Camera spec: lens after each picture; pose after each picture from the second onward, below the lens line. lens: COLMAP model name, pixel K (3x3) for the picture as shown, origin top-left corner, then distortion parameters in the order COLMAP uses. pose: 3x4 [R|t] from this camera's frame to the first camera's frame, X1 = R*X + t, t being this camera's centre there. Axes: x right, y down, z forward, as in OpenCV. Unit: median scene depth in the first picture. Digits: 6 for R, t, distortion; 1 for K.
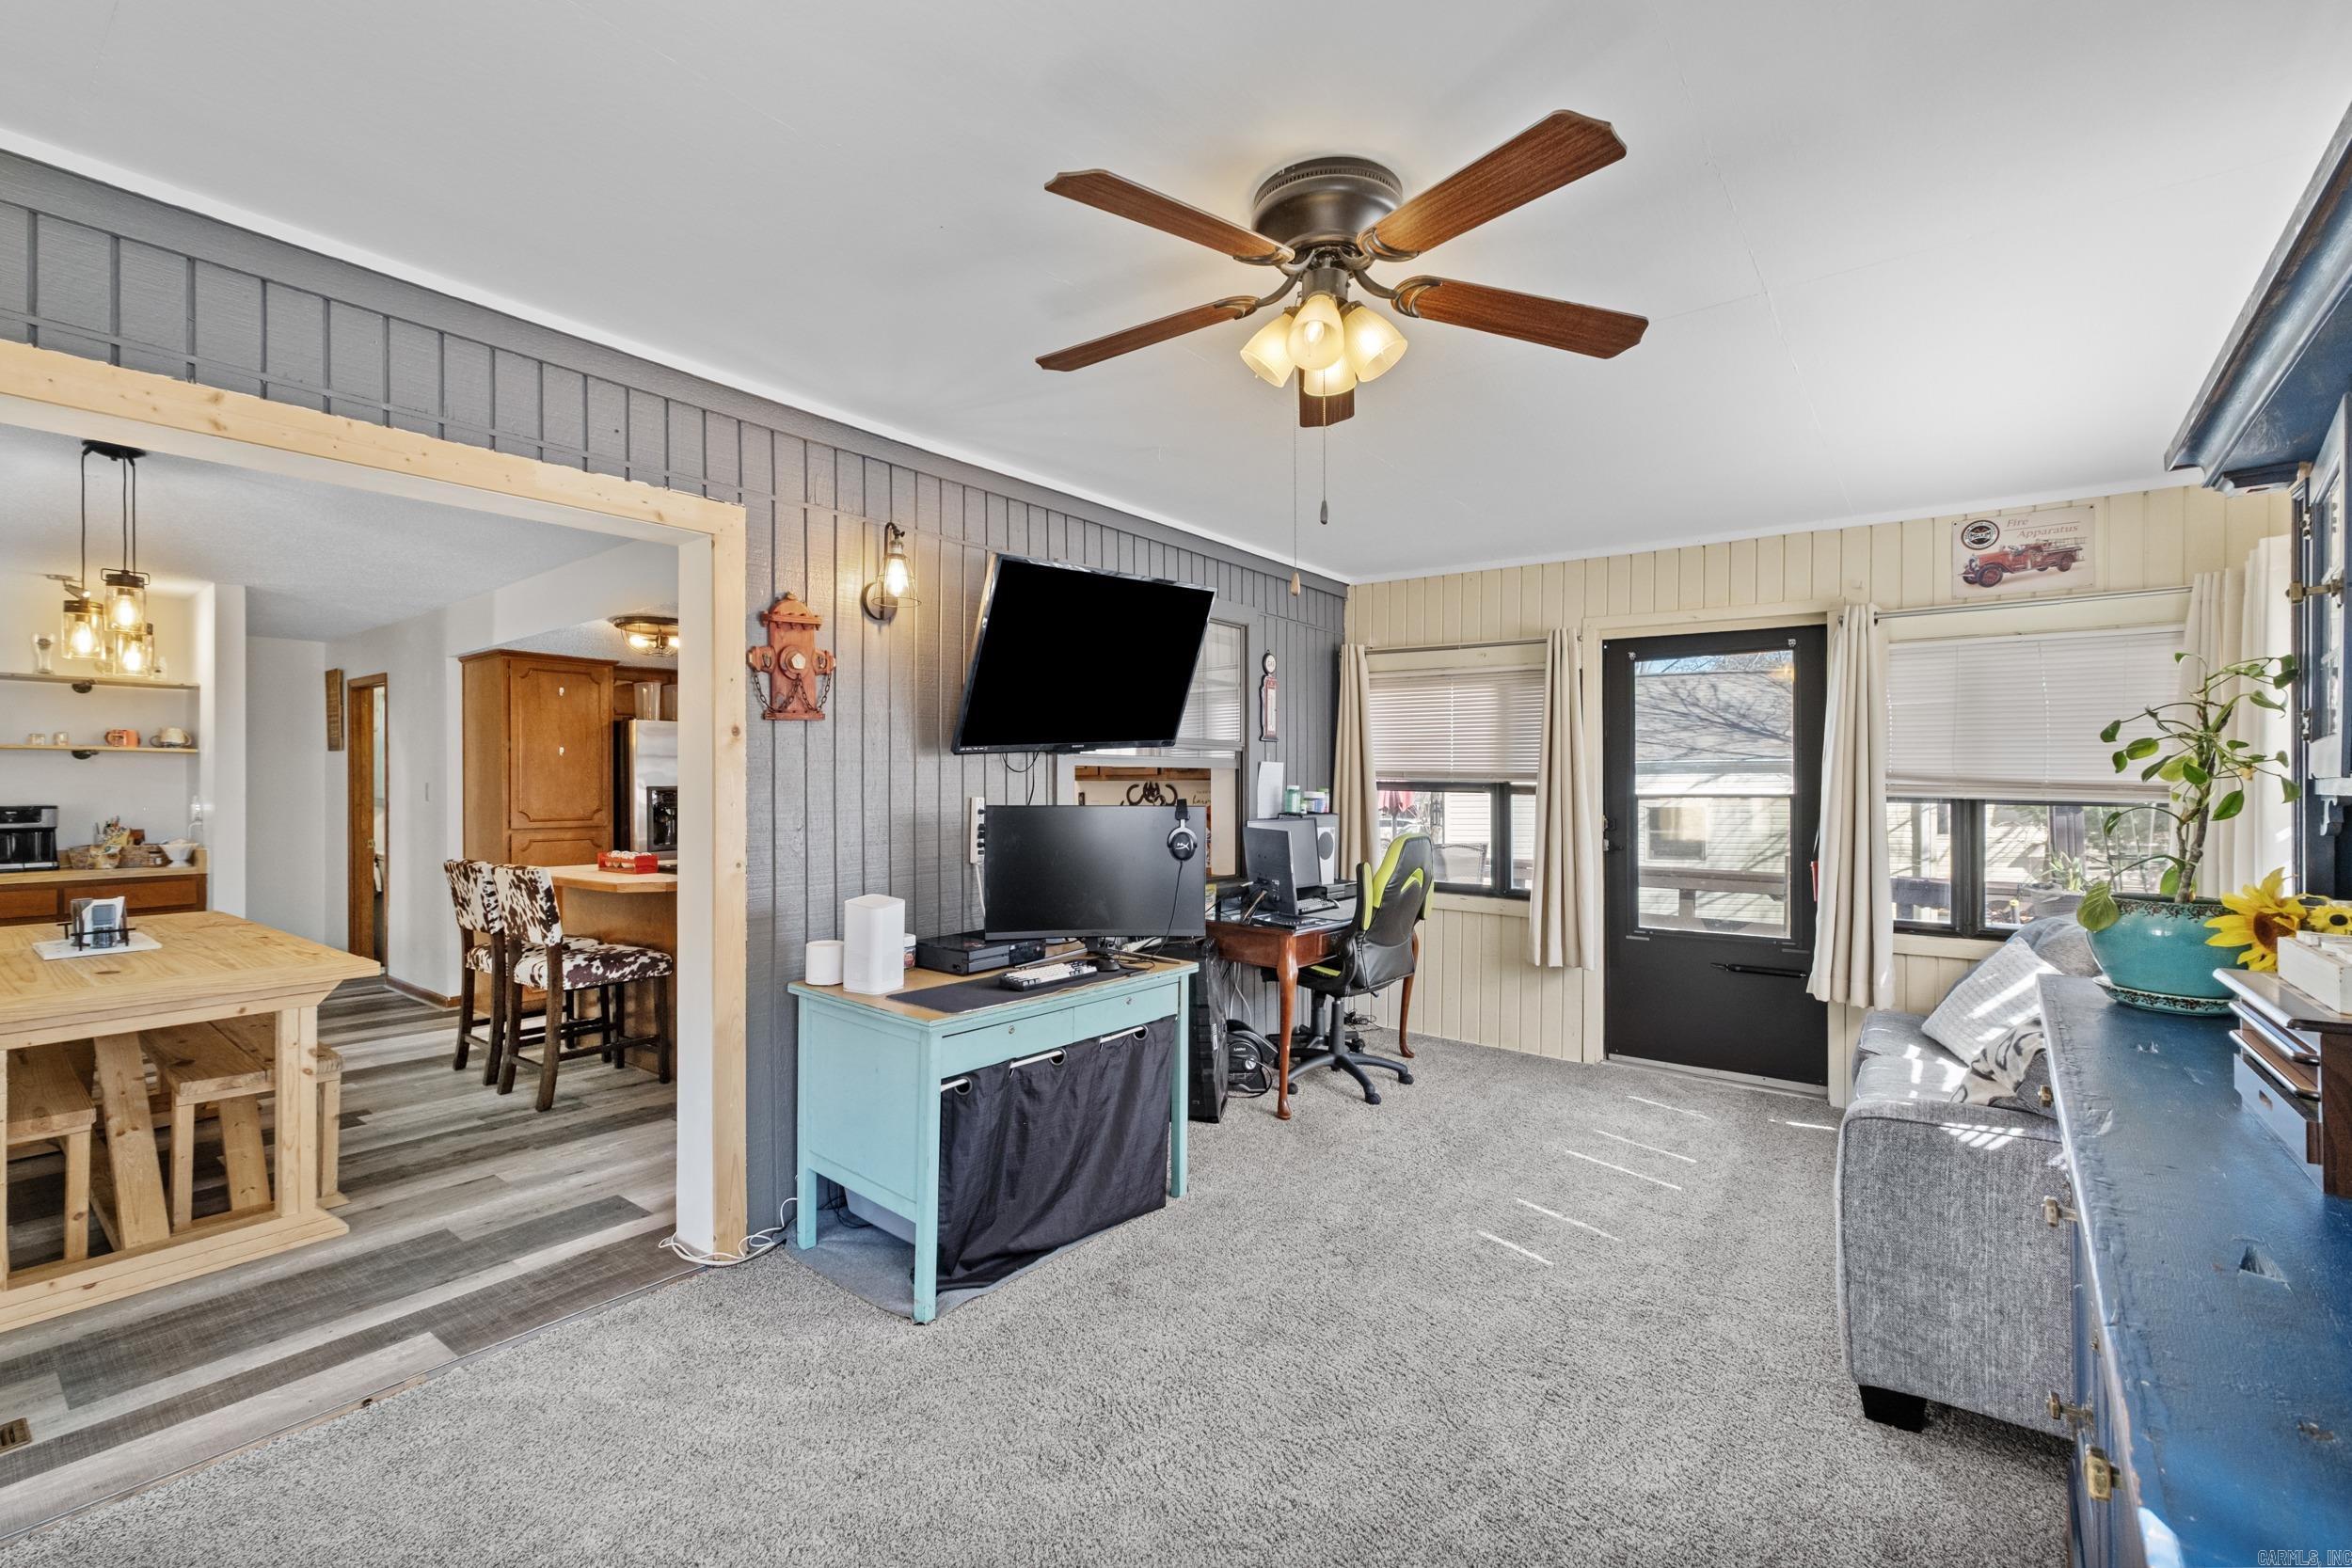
lens RADIAL K [[1009.8, 0, 1165.2], [0, 1009.8, 786.4], [0, 0, 1]] dist [0.006677, -0.000233]
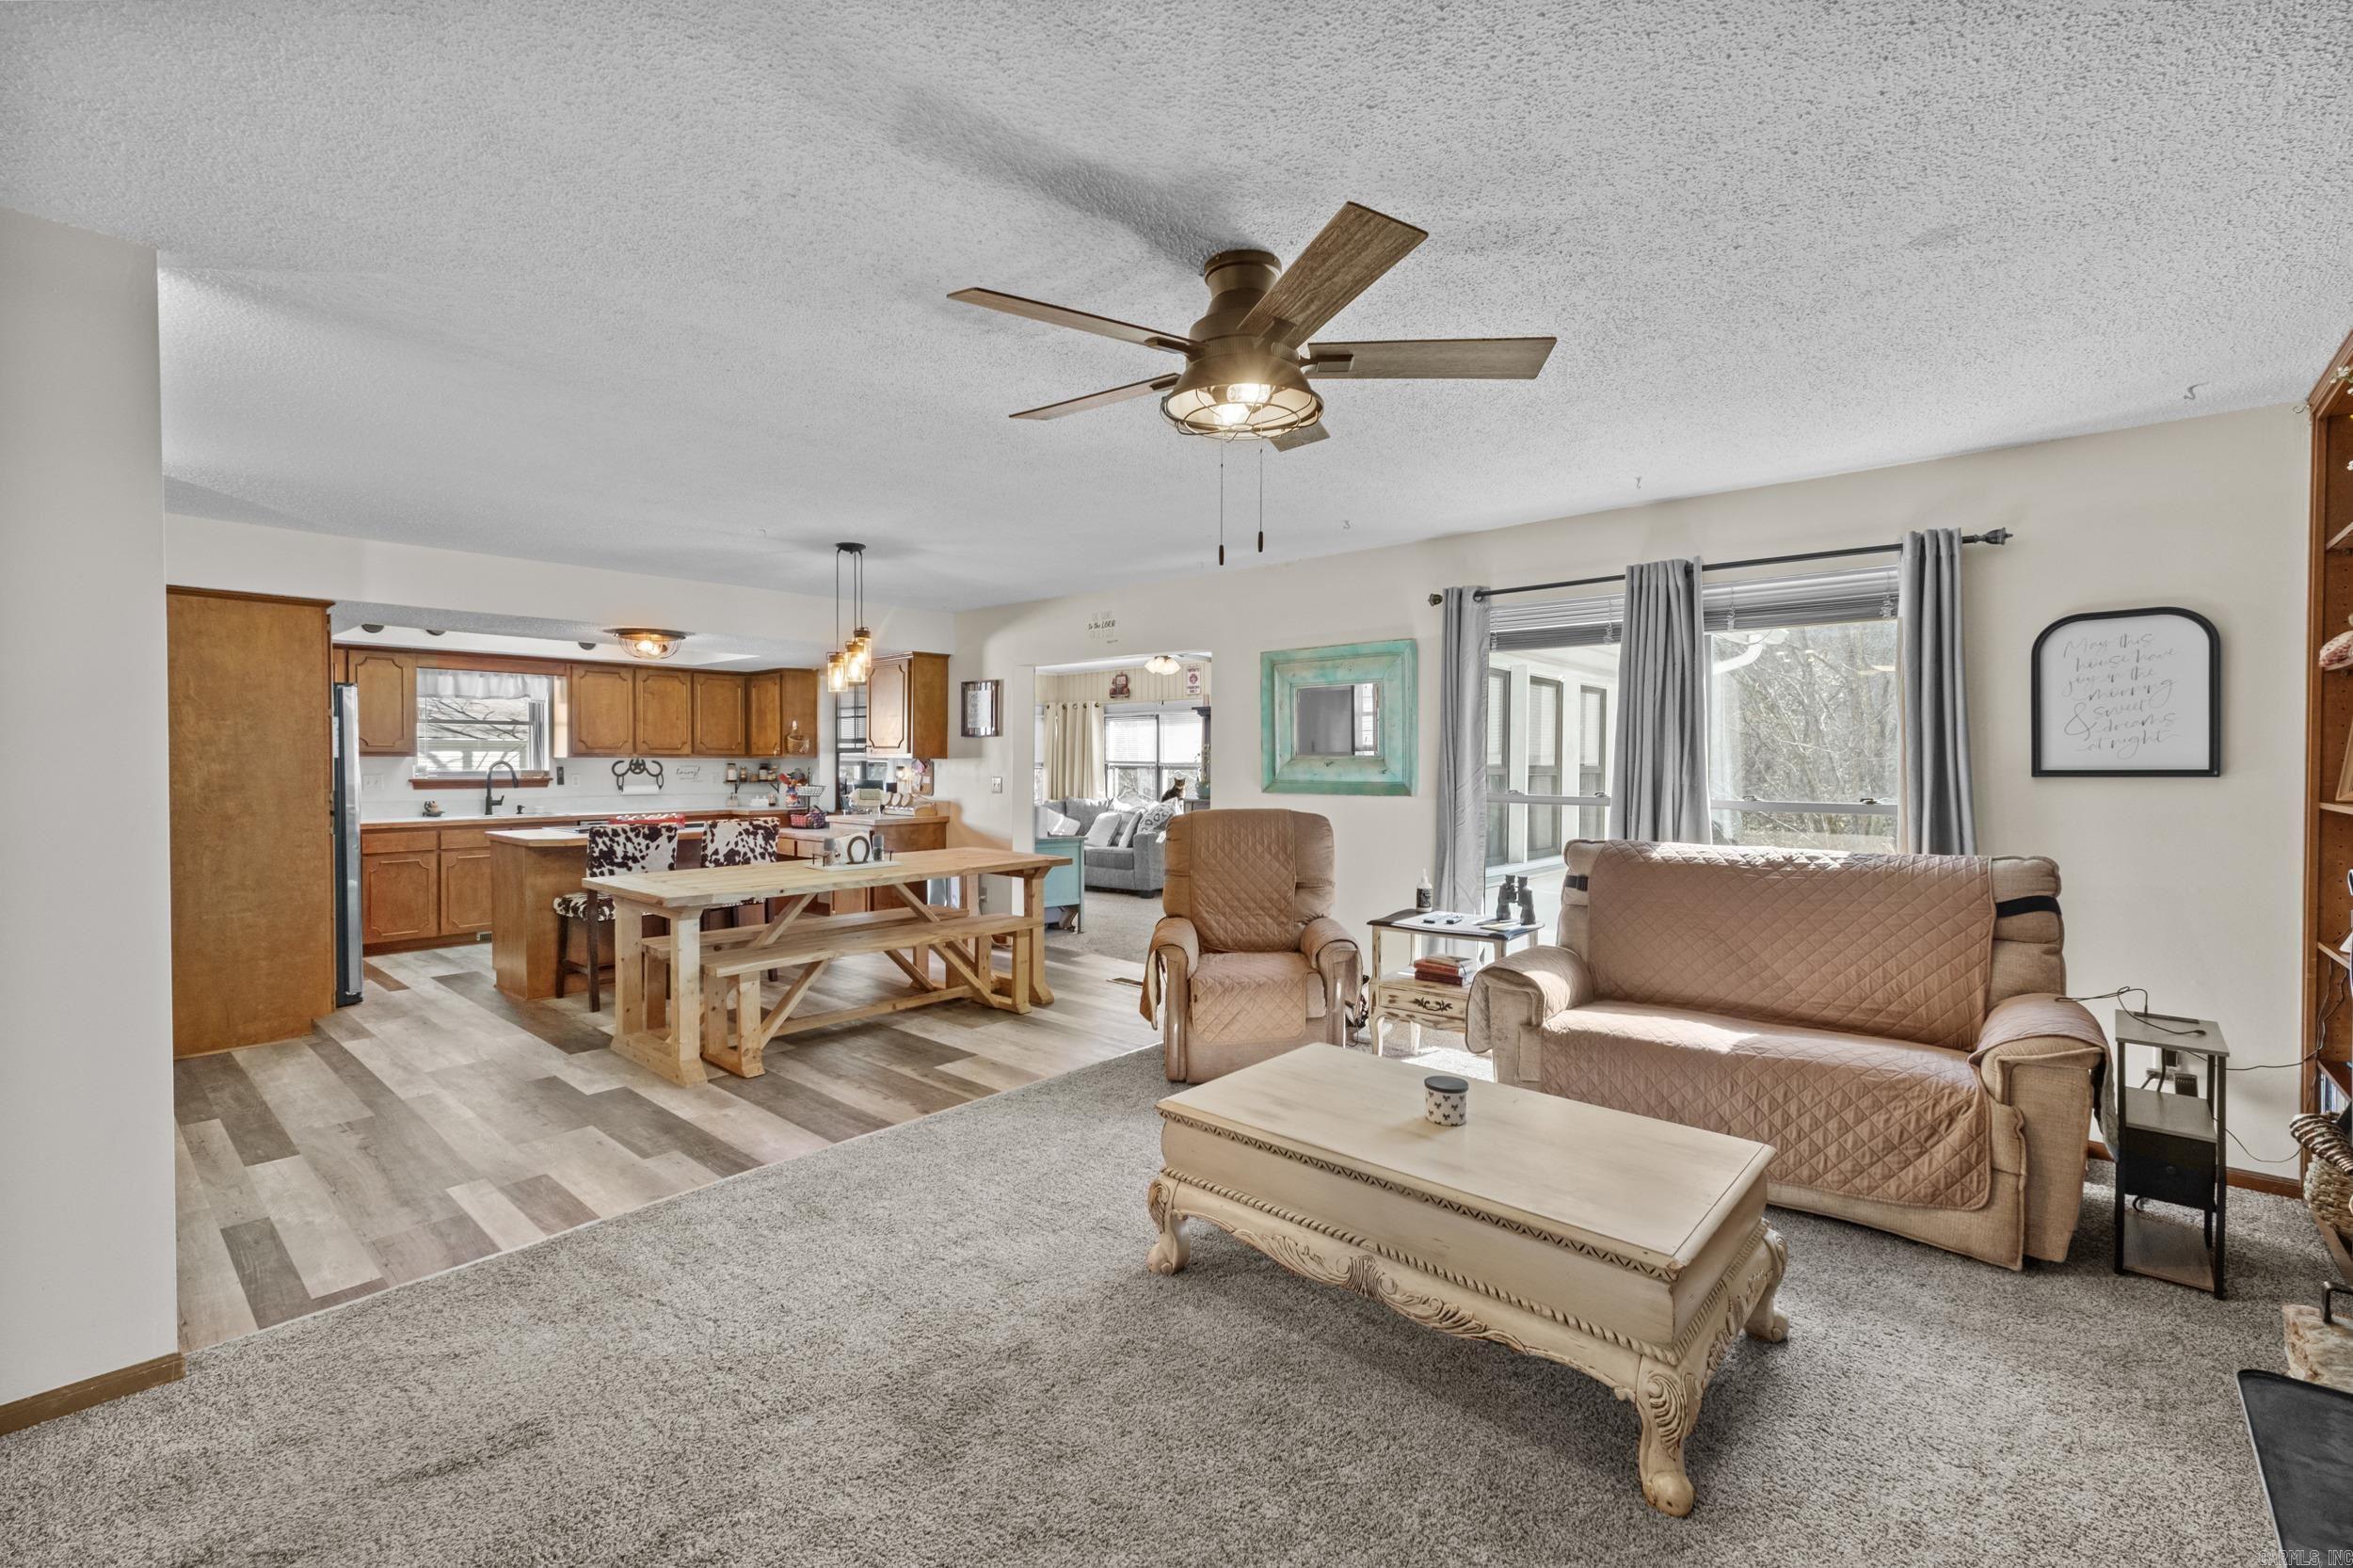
lens RADIAL K [[1010.3, 0, 1160.7], [0, 1010.3, 775.3], [0, 0, 1]] dist [0.006677, -0.000233]
pose [[0.062210, -0.011084, 0.998002, -1.513542], [-0.001661, 0.999936, 0.011209, 0.001364], [-0.998062, -0.002355, 0.062188, 0.254447]]
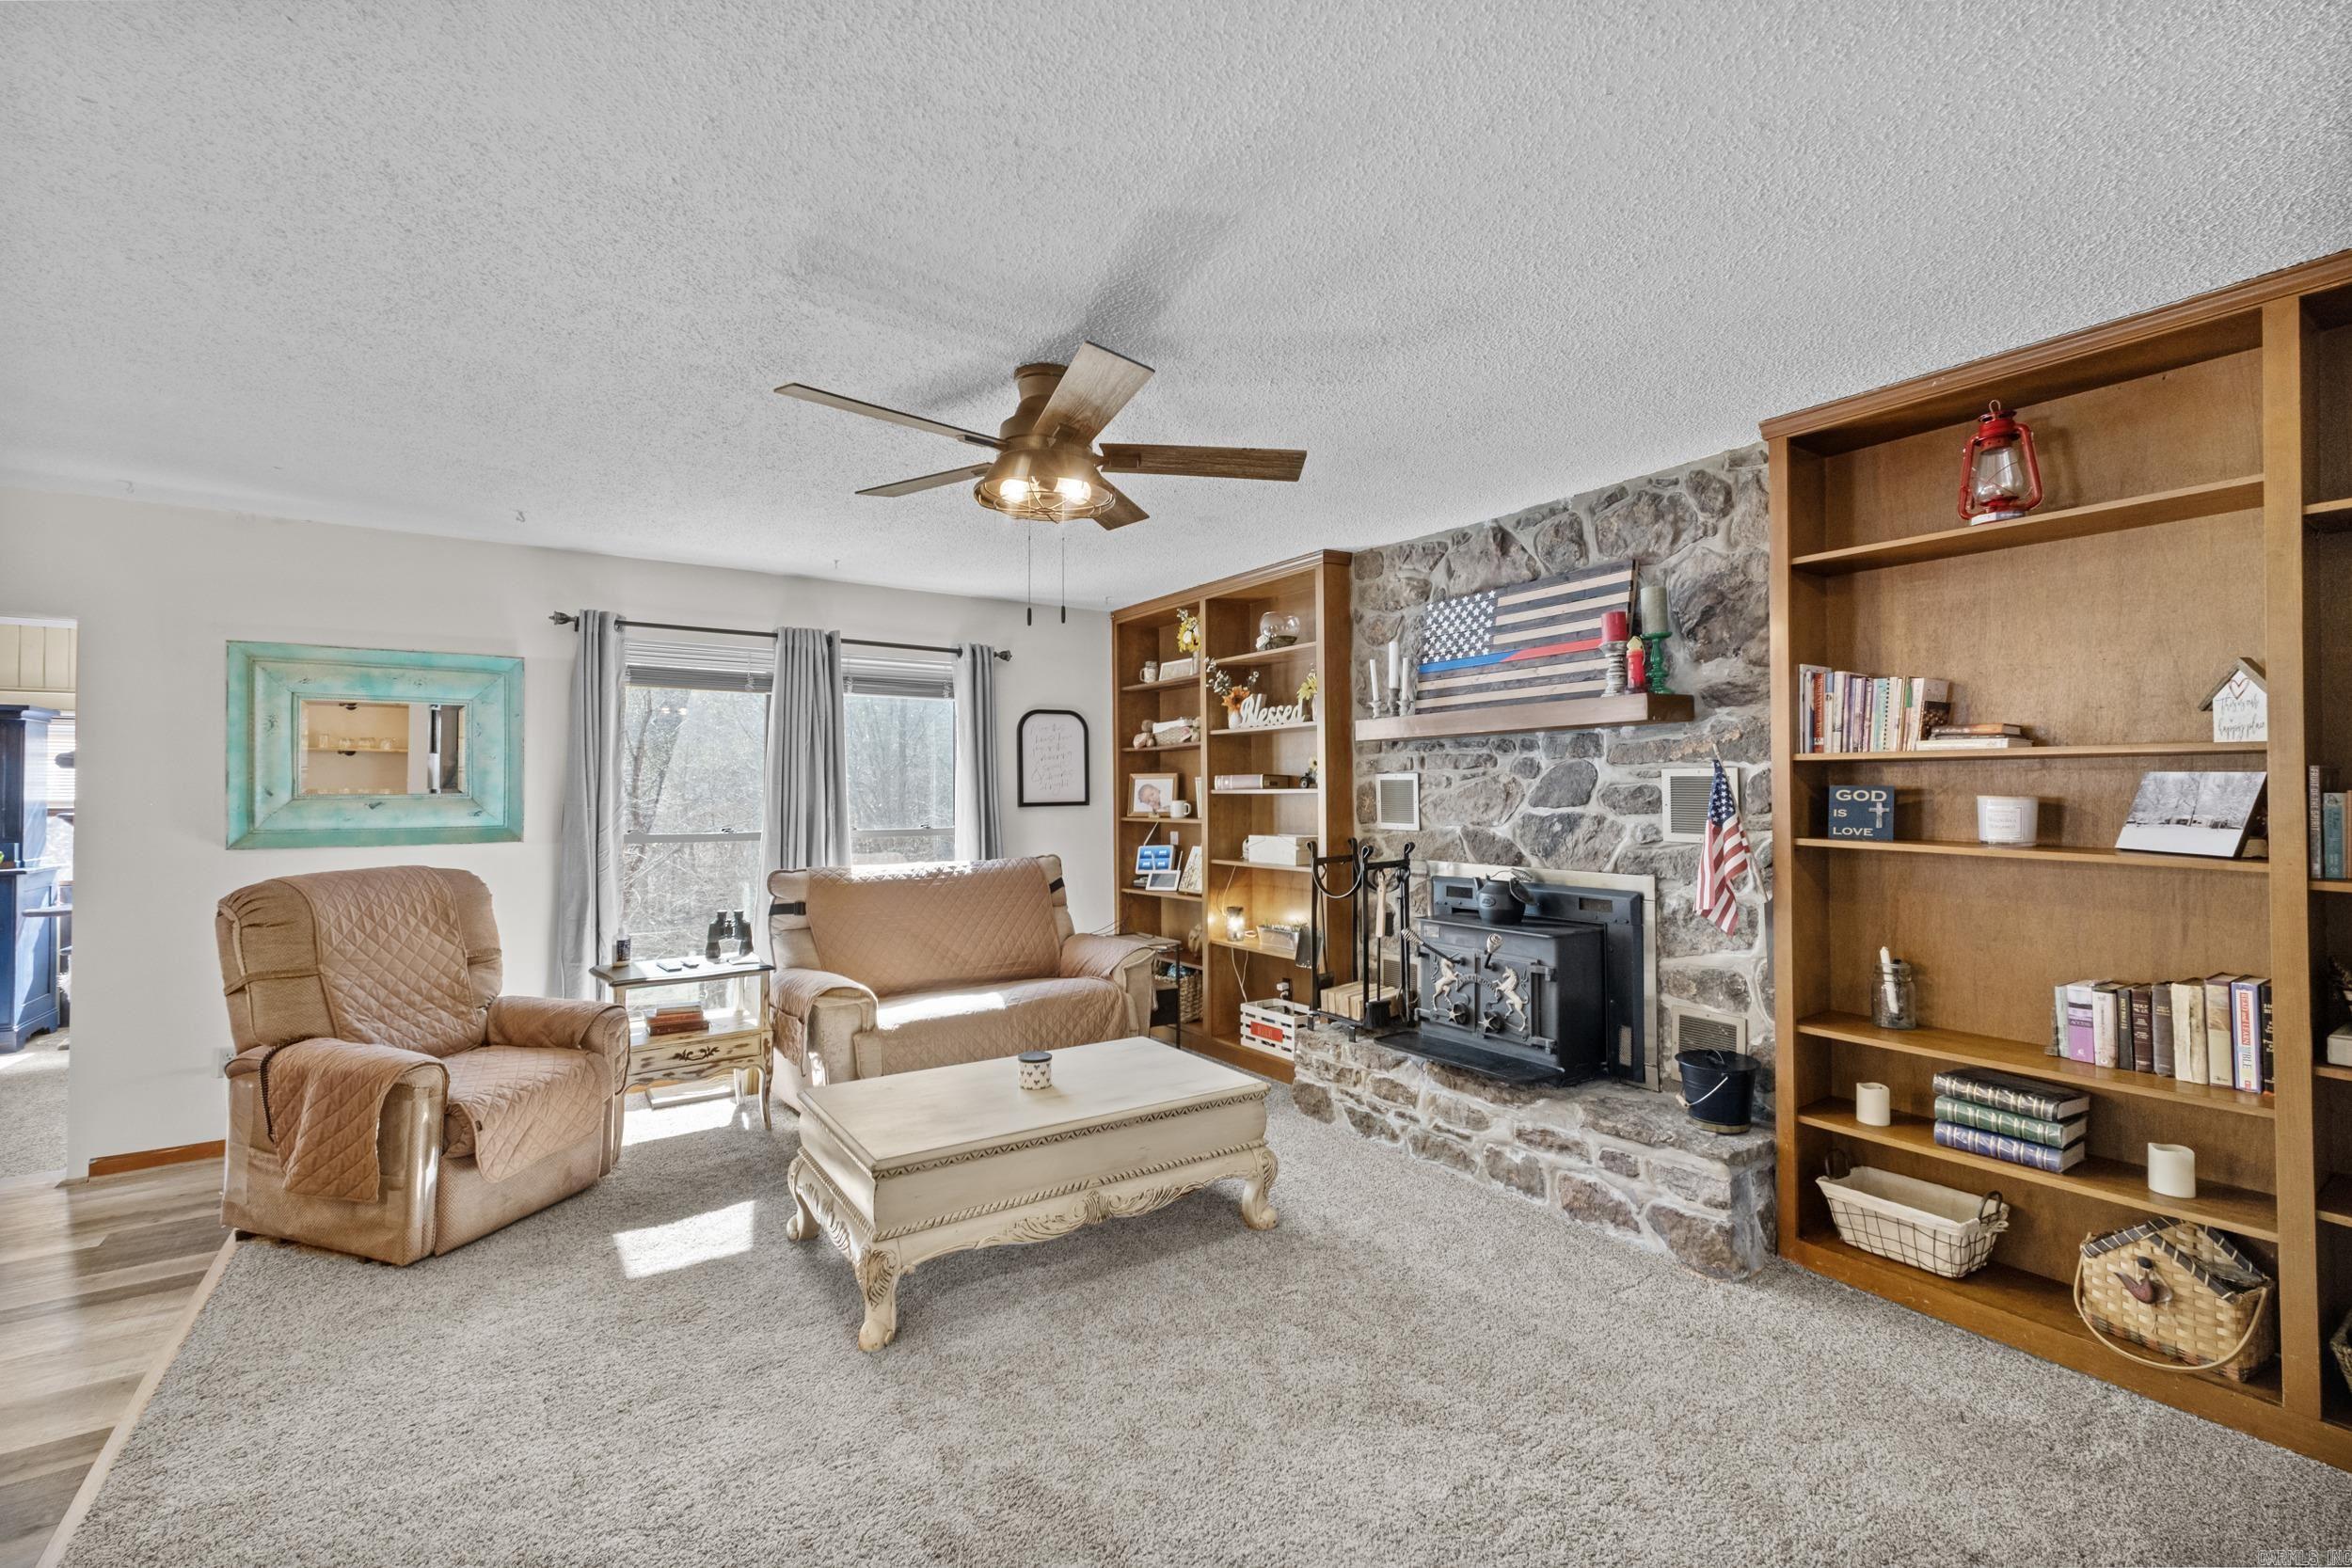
lens RADIAL K [[1009.8, 0, 1164.4], [0, 1009.8, 778.0], [0, 0, 1]] dist [0.006677, -0.000233]
pose [[-0.952001, 0.012116, 0.305854, -1.302388], [0.007280, 0.999830, -0.016948, -0.002083], [-0.306008, -0.013908, -0.951927, 0.668836]]
